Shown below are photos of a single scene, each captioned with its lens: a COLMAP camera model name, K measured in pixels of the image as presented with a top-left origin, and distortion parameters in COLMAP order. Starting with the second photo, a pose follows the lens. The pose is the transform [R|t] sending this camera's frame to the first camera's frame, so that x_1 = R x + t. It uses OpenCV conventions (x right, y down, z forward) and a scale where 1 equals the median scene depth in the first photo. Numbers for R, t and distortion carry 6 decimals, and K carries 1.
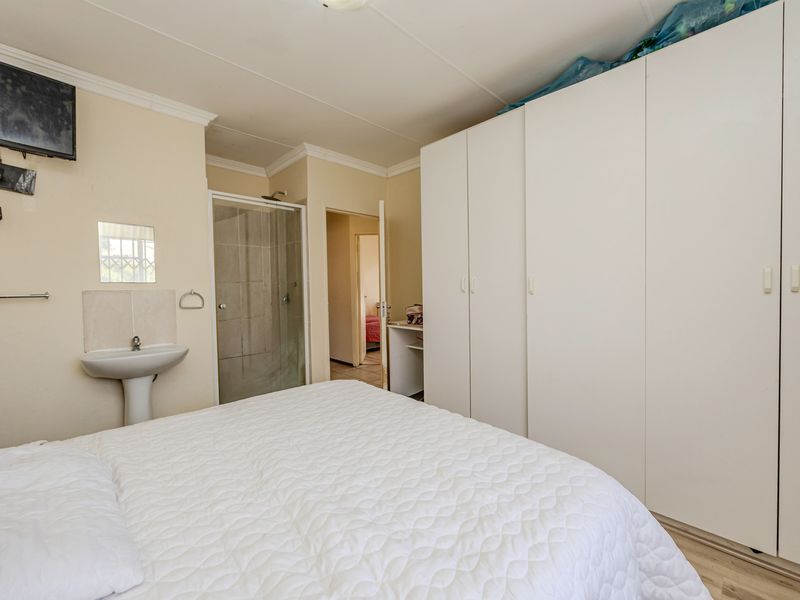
lens RADIAL K [[353.0, 0, 404.2], [0, 353.0, 290.4], [0, 0, 1]] dist [-0.001211, -0.000359]
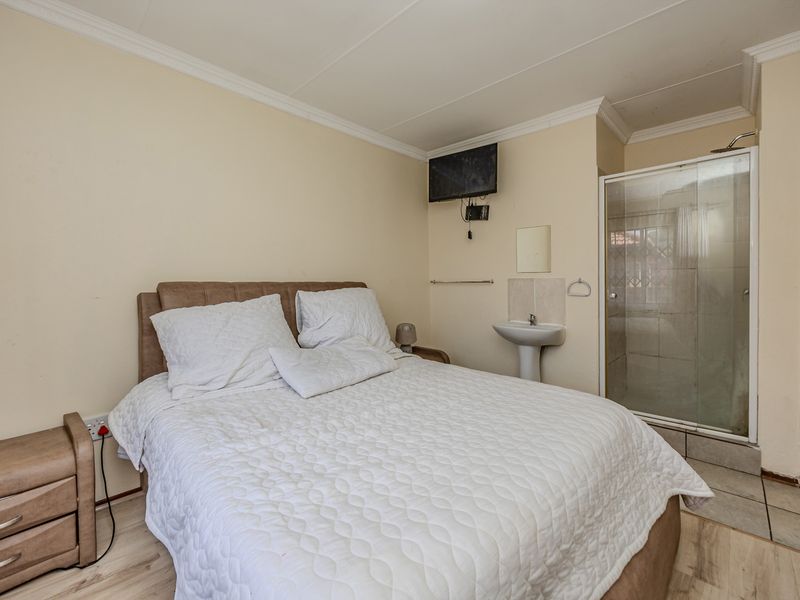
lens RADIAL K [[353.0, 0, 404.2], [0, 353.0, 290.4], [0, 0, 1]] dist [-0.001211, -0.000359]
pose [[-0.003913, 0.039666, -0.999205, 0.528644], [-0.004780, 0.999201, 0.039684, -0.005311], [0.999981, 0.004931, -0.003720, 0.540687]]
